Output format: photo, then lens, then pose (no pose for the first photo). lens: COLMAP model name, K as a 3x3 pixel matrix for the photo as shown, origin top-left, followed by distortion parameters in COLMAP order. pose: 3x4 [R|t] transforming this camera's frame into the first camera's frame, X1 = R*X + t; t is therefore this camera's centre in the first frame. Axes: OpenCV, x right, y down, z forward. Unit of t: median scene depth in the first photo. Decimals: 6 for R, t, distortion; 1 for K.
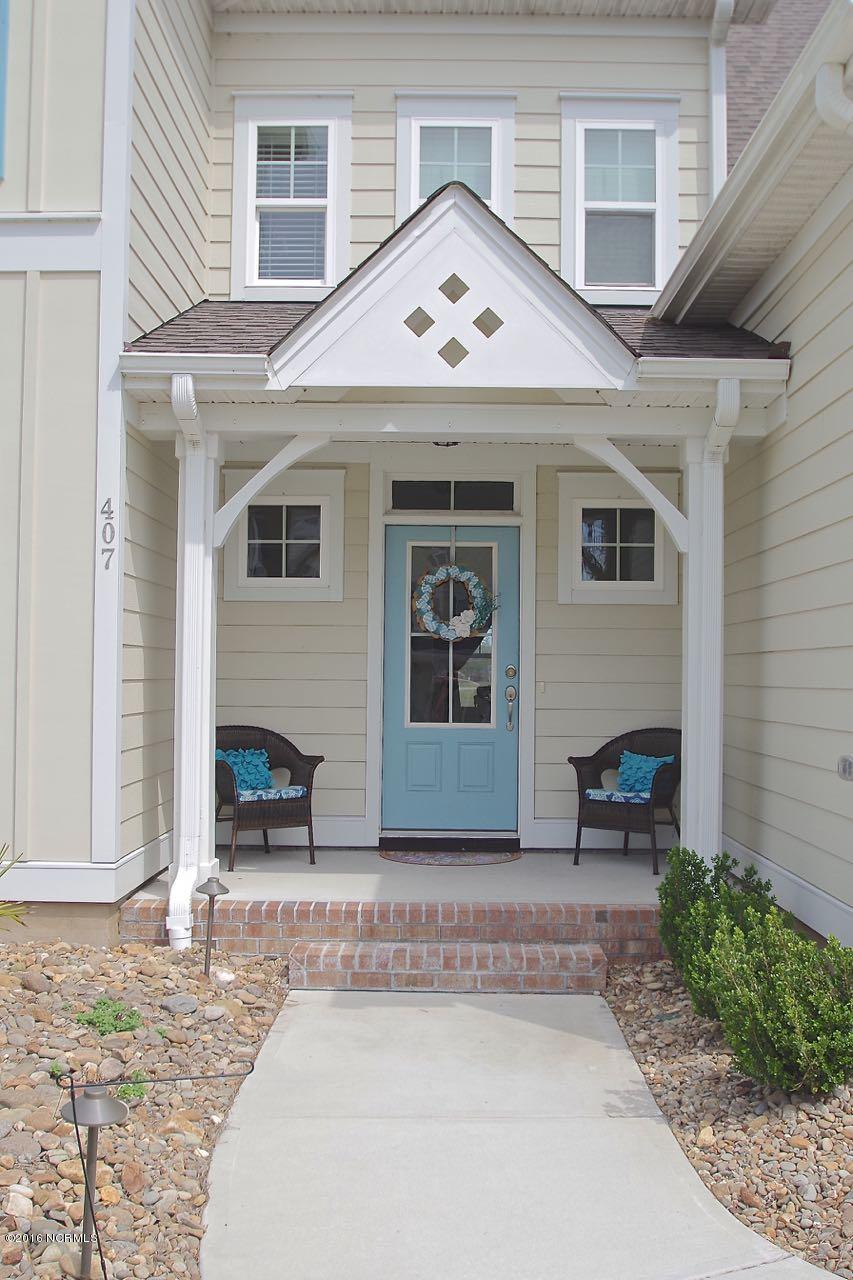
lens RADIAL K [[1254.2, 0, 428.5], [0, 1254.2, 641.0], [0, 0, 1]] dist [-0.059212, 0.000000]
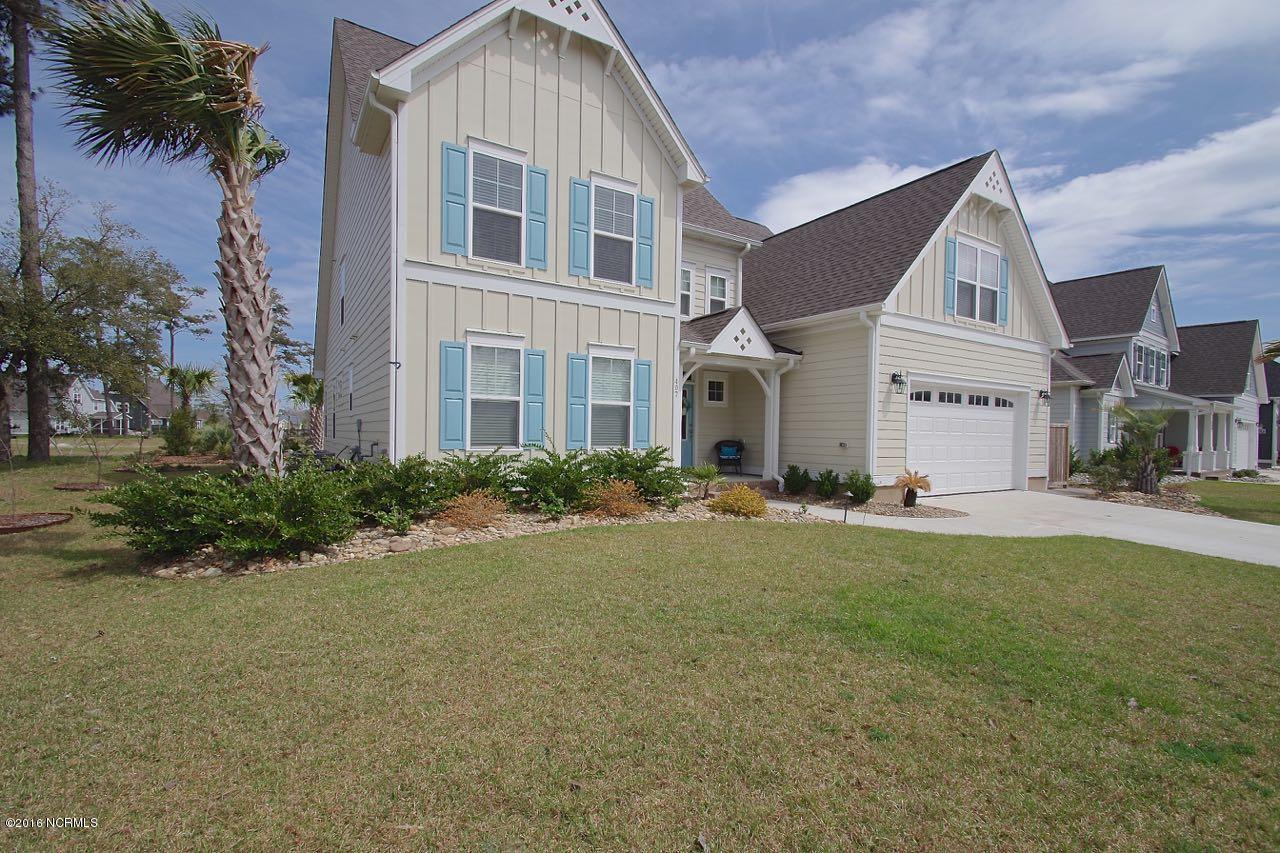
lens RADIAL K [[564.7, 0, 636.7], [0, 564.7, 435.4], [0, 0, 1]] dist [0.000600, 0.000153]
pose [[0.848857, 0.000955, 0.528622, -1.266644], [-0.018316, 0.999451, 0.027606, 0.016494], [-0.528305, -0.033116, 0.848408, -0.411488]]
